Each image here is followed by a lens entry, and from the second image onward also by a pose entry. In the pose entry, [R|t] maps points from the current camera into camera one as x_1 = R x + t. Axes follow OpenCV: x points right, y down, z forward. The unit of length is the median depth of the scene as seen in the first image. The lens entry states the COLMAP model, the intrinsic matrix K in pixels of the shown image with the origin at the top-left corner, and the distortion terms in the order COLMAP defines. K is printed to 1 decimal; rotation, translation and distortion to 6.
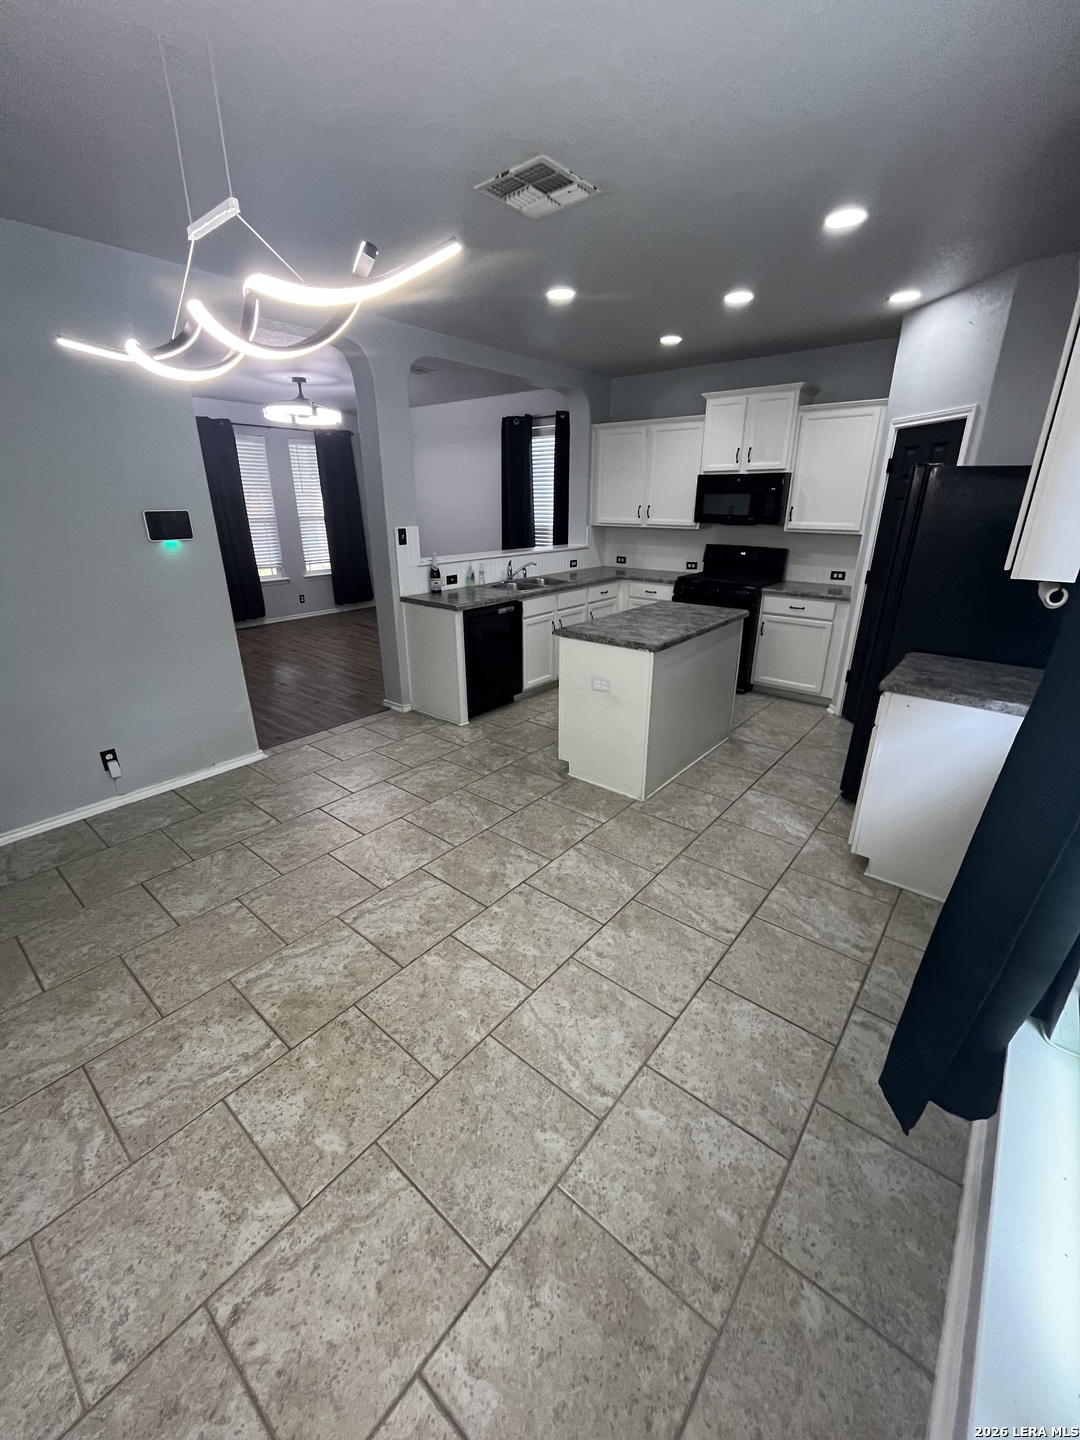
lens RADIAL K [[585.4, 0, 539.4], [0, 585.4, 718.7], [0, 0, 1]] dist [-0.002588, 0.000328]
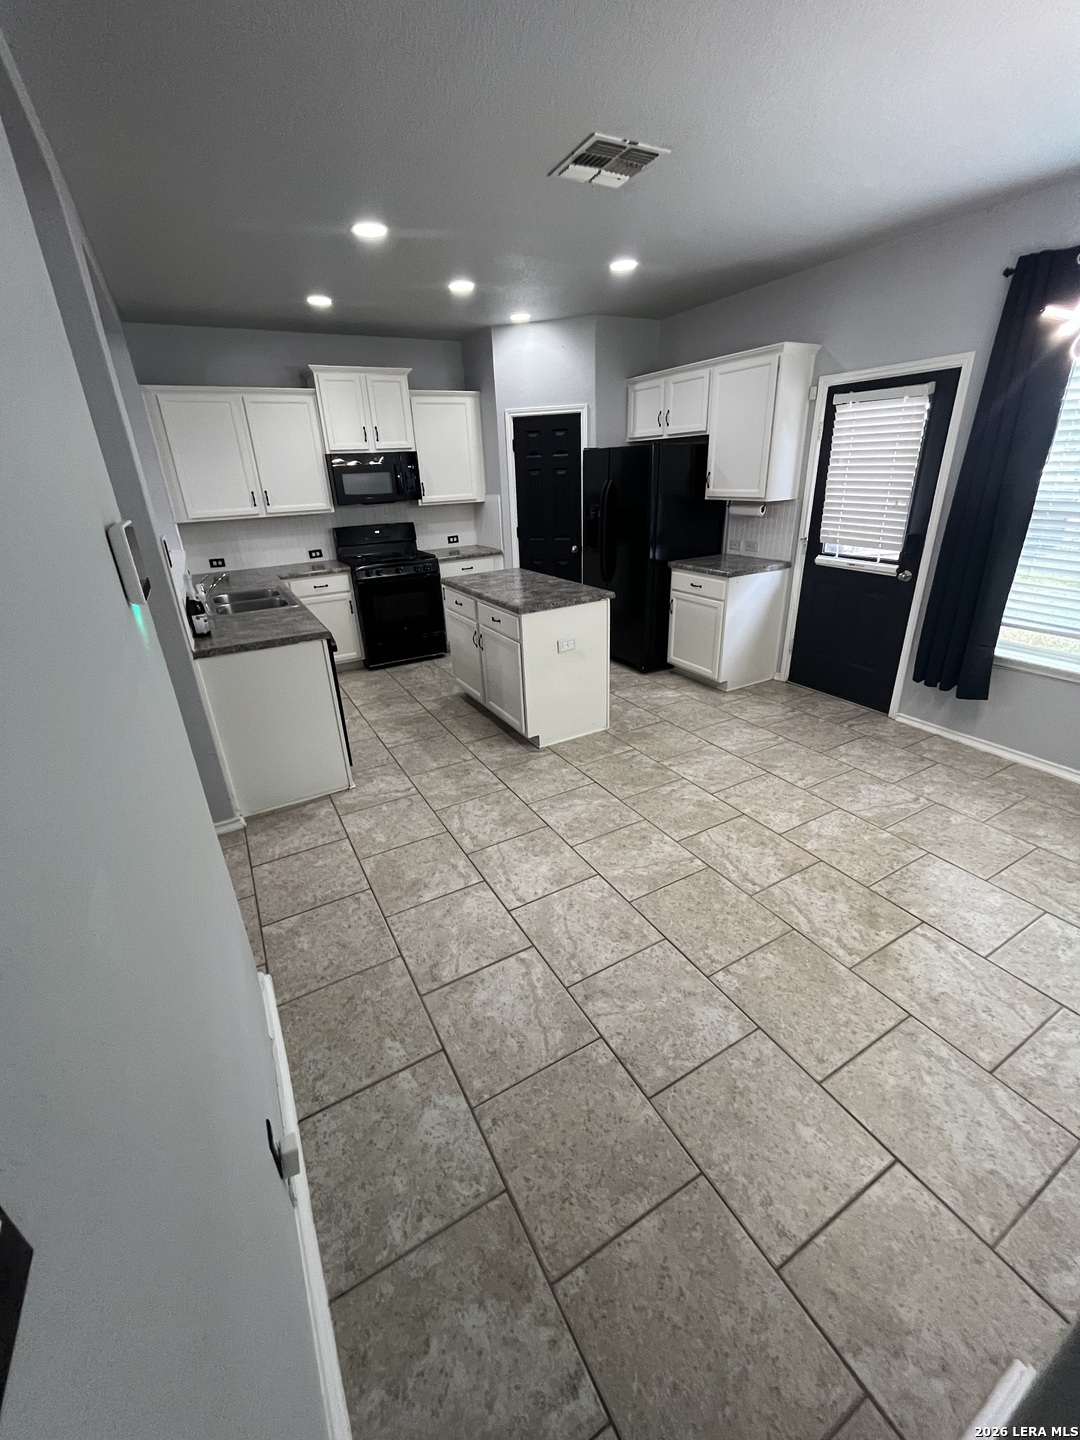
lens RADIAL K [[579.3, 0, 540.0], [0, 579.3, 720.0], [0, 0, 1]] dist [-0.001271, -0.000318]
pose [[0.355736, -0.386133, 0.851090, -1.012007], [0.366221, 0.895424, 0.253176, -0.259602], [-0.859846, 0.221623, 0.459944, 0.671565]]
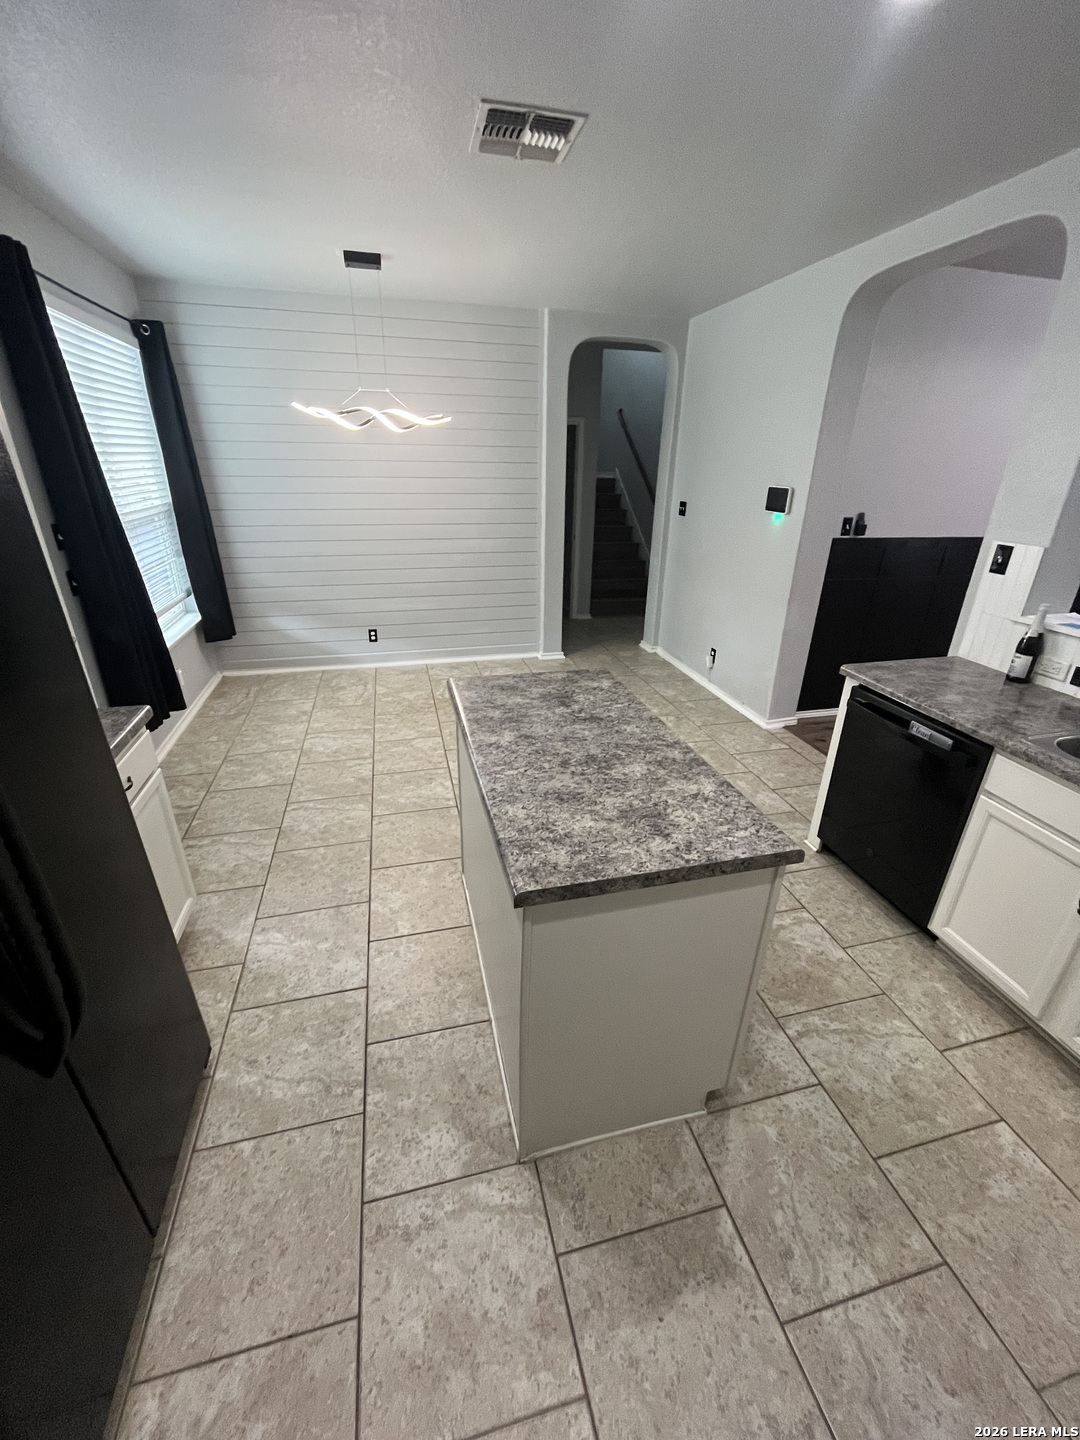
lens RADIAL K [[579.3, 0, 540.0], [0, 579.3, 720.0], [0, 0, 1]] dist [-0.001271, -0.000318]
pose [[-0.590466, 0.324023, -0.739161, 0.731981], [-0.298978, 0.762883, 0.573255, -0.576403], [0.749641, 0.559481, -0.353581, 1.447118]]
